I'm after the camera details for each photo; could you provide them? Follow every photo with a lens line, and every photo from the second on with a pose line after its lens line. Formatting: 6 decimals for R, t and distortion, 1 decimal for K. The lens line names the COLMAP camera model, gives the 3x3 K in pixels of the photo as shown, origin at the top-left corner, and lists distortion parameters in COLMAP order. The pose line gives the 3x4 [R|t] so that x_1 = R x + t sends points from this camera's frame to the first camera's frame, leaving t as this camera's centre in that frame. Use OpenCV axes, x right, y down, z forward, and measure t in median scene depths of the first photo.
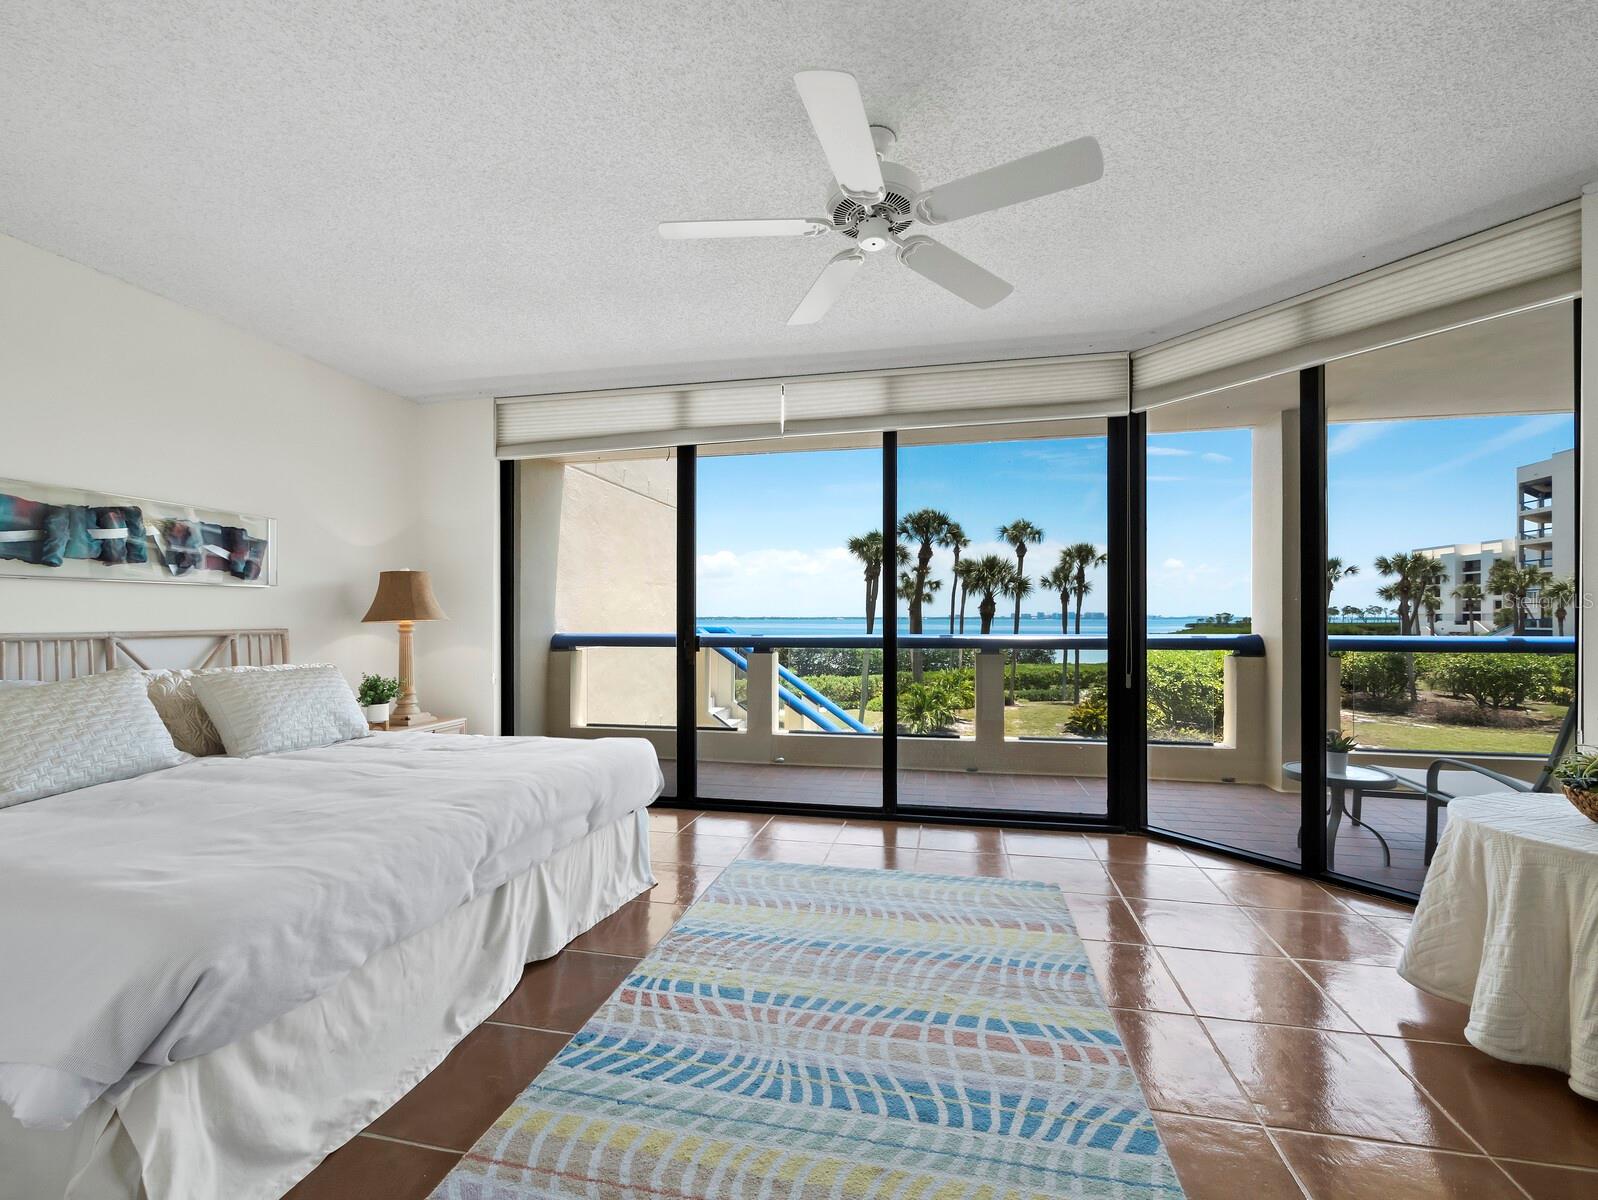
lens RADIAL K [[675.3, 0, 800.7], [0, 675.3, 615.4], [0, 0, 1]] dist [-0.002394, 0.002835]
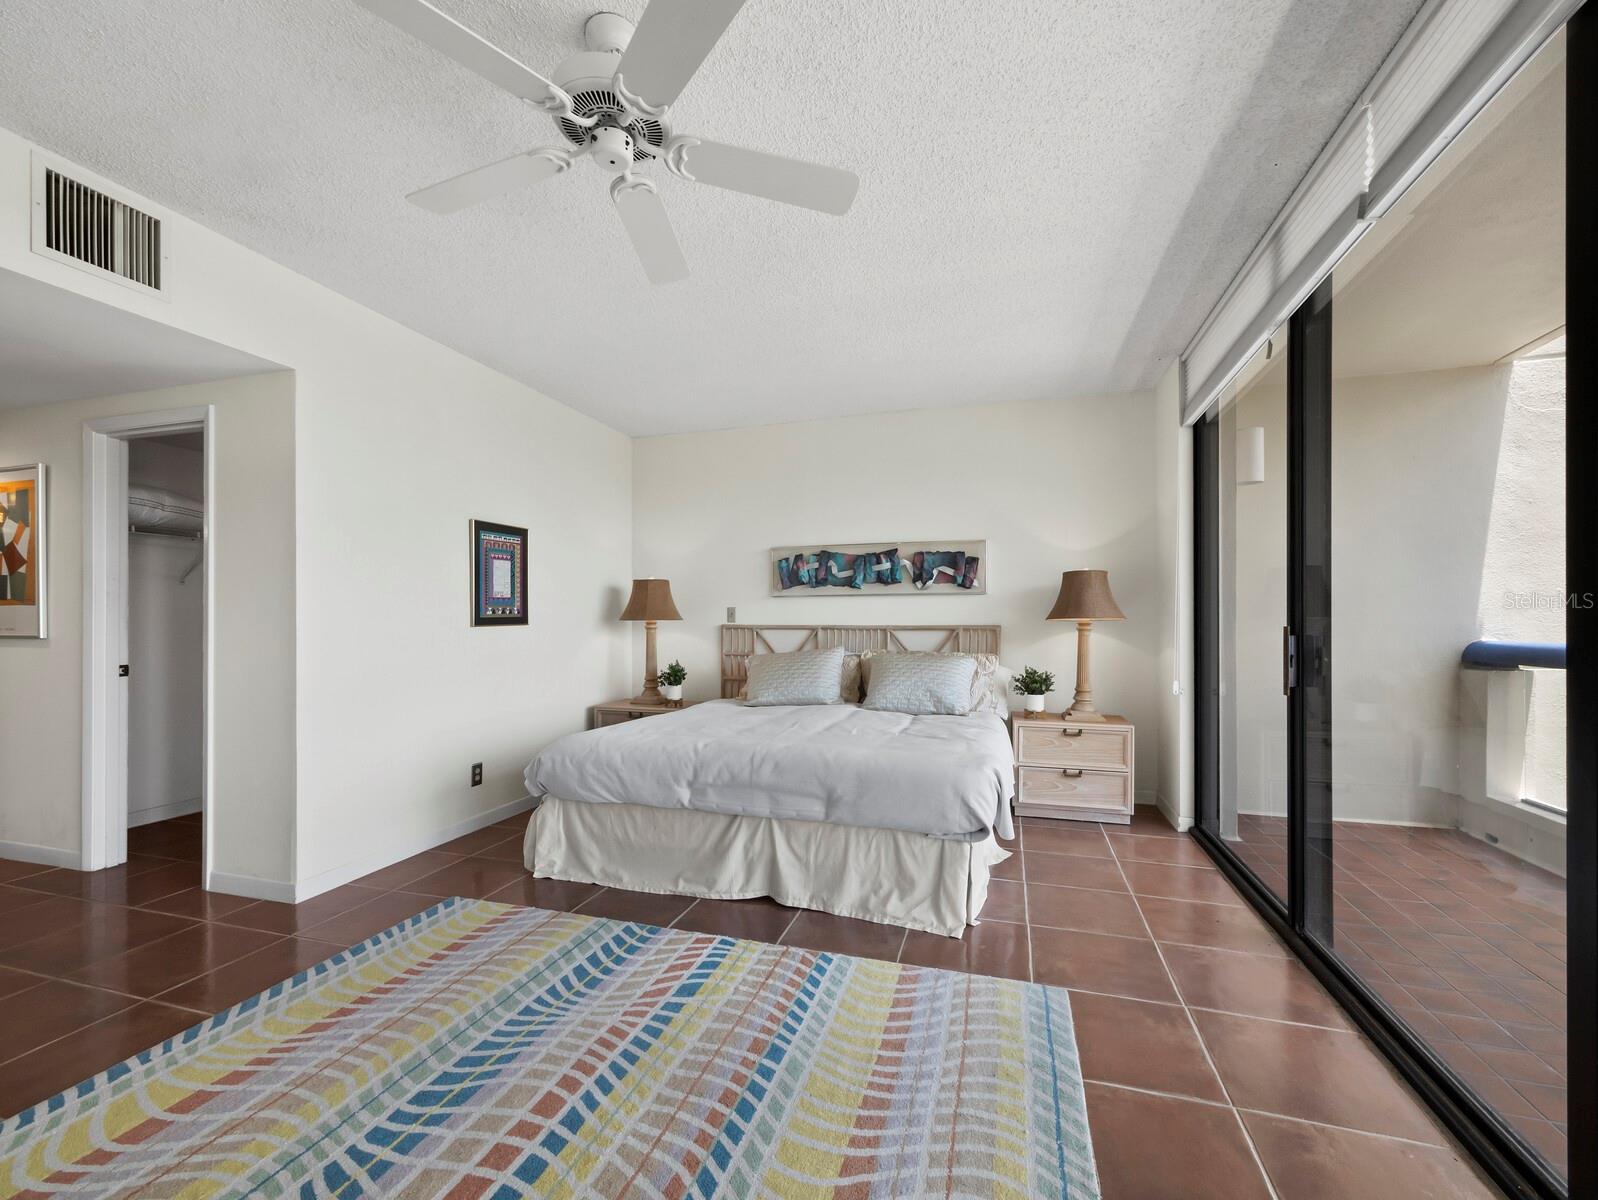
lens RADIAL K [[675.3, 0, 813.0], [0, 675.3, 617.3], [0, 0, 1]] dist [-0.002394, 0.002835]
pose [[-0.073405, -0.001111, -0.997302, 0.946206], [0.004861, 0.999987, -0.001471, 0.008045], [0.997290, -0.004956, -0.073398, 1.349207]]
